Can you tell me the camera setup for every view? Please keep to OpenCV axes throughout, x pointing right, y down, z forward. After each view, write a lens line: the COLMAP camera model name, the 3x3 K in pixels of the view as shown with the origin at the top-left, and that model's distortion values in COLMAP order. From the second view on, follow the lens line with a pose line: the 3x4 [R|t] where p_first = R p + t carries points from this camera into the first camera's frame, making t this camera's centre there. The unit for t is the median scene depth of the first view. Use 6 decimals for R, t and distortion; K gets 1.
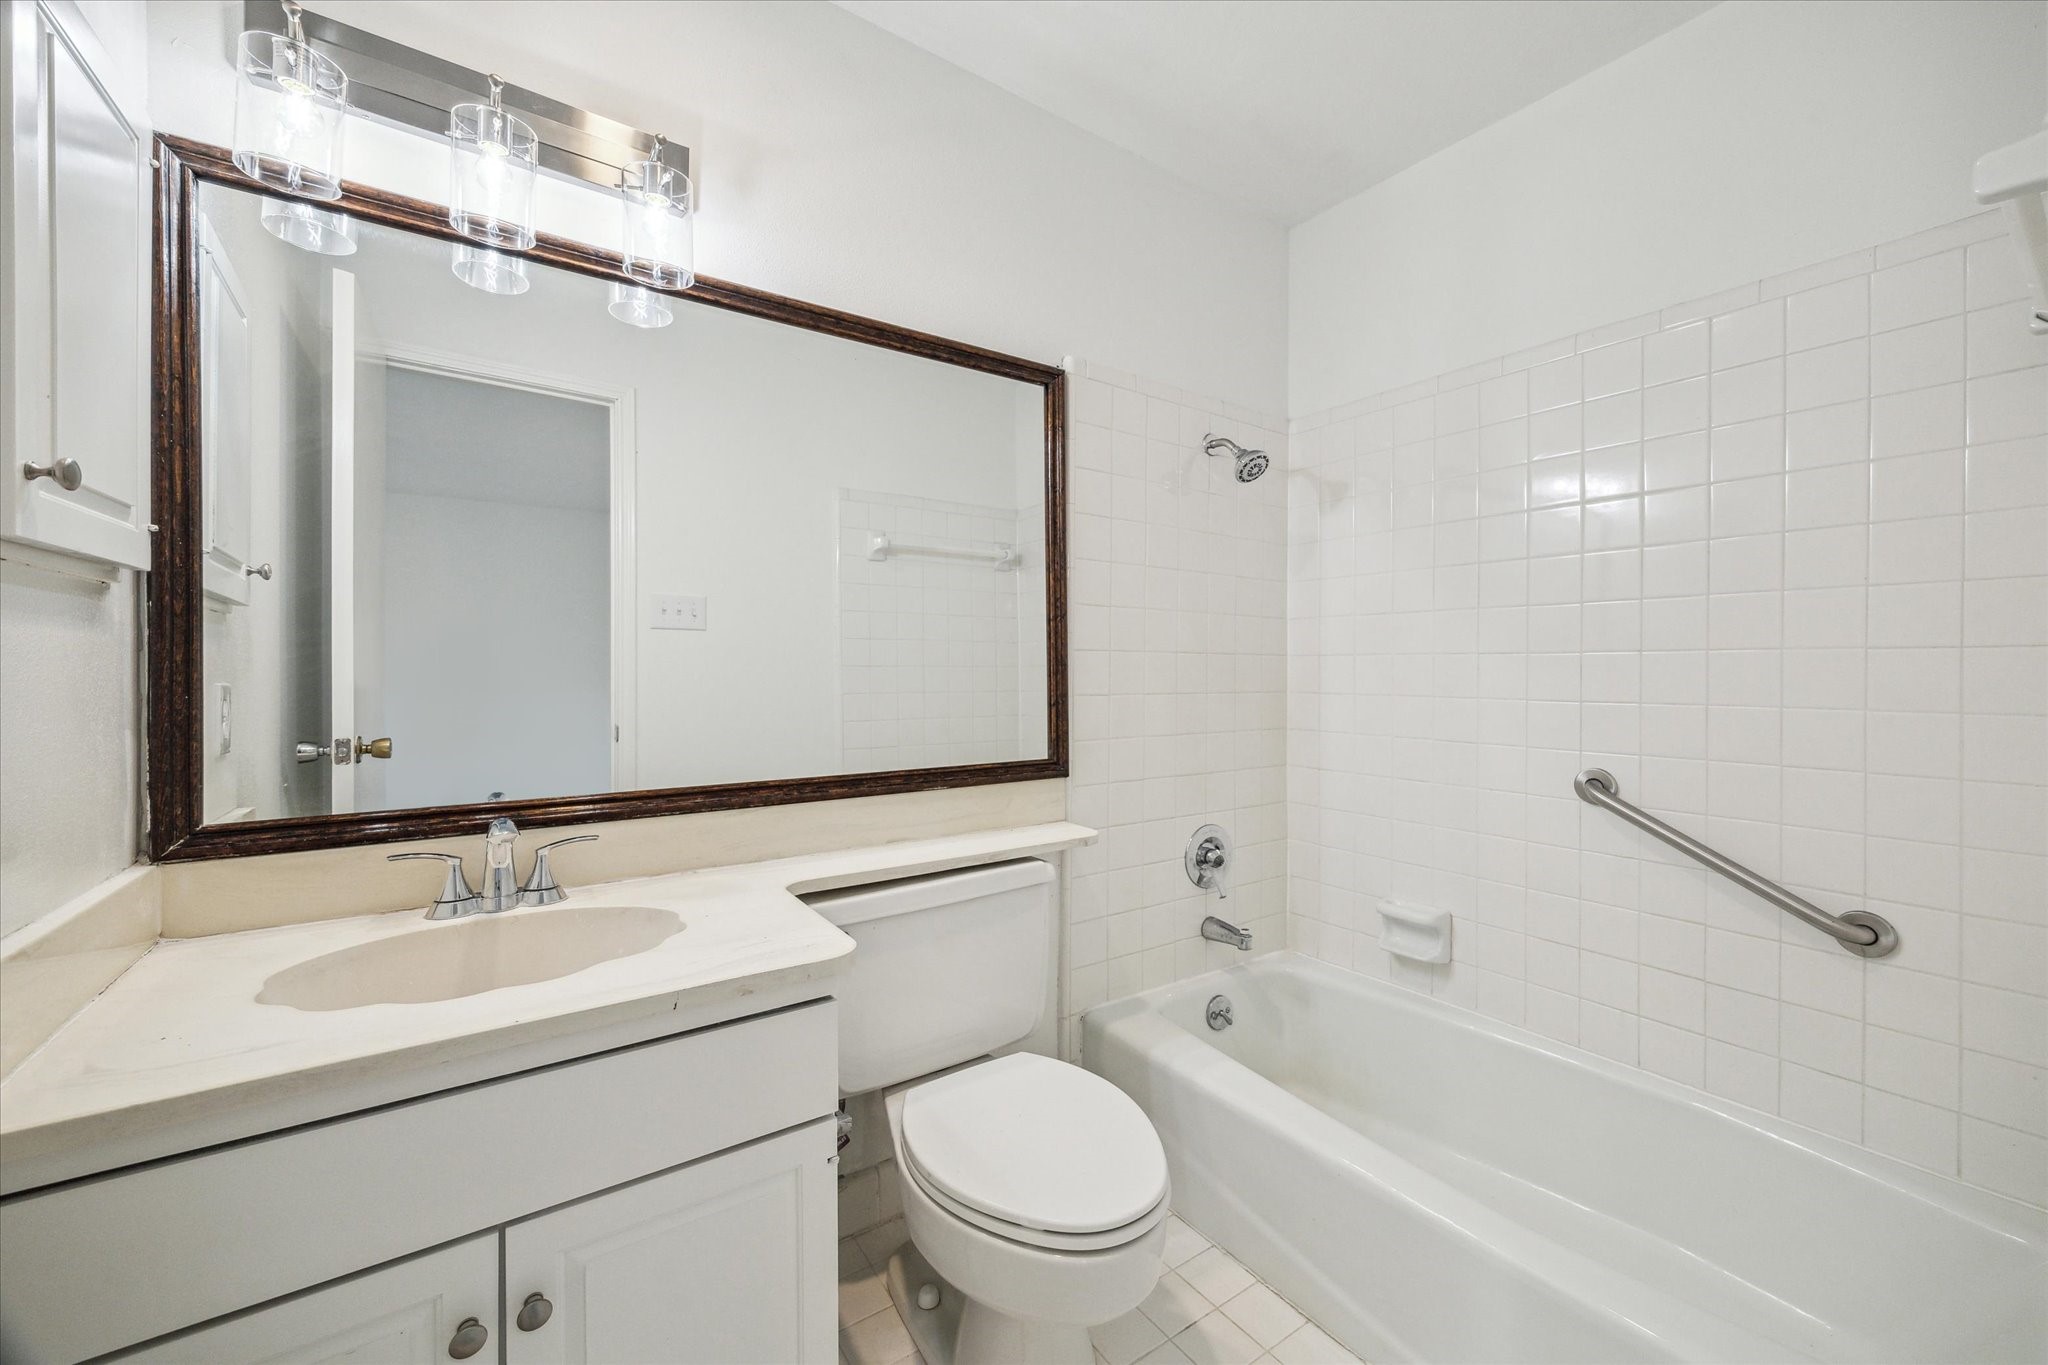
lens RADIAL K [[774.8, 0, 1027.0], [0, 774.8, 675.8], [0, 0, 1]] dist [0.002543, 0.000215]
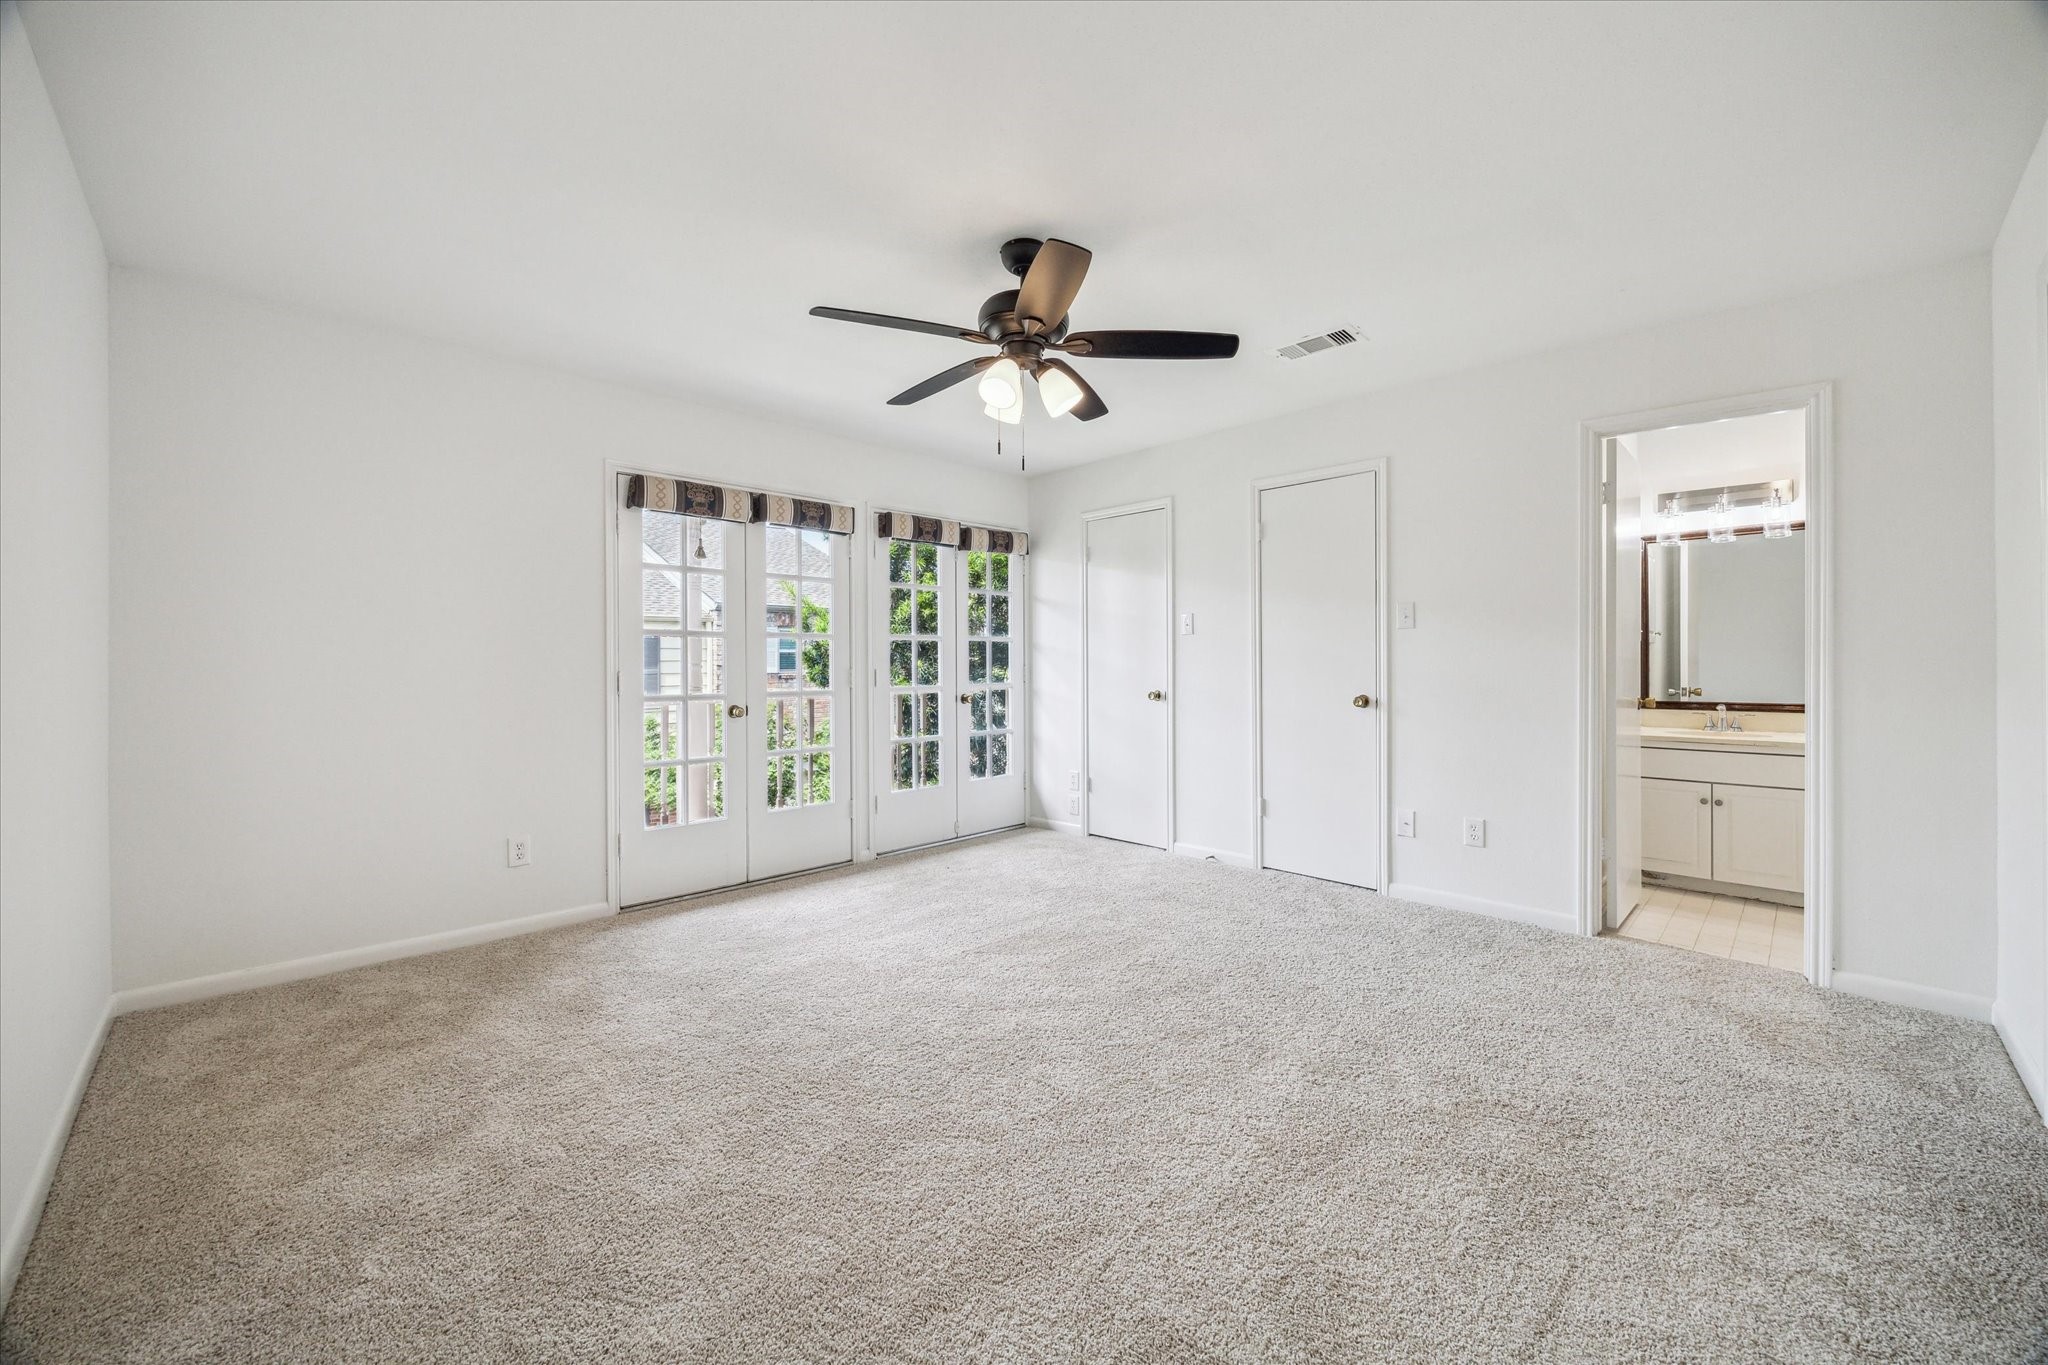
lens RADIAL K [[789.4, 0, 1009.9], [0, 789.4, 664.1], [0, 0, 1]] dist [-0.000951, -0.000128]
pose [[0.128151, 0.000628, -0.991754, 2.675294], [0.002891, 0.999995, 0.001007, -0.021185], [0.991750, -0.002996, 0.128149, -2.910156]]
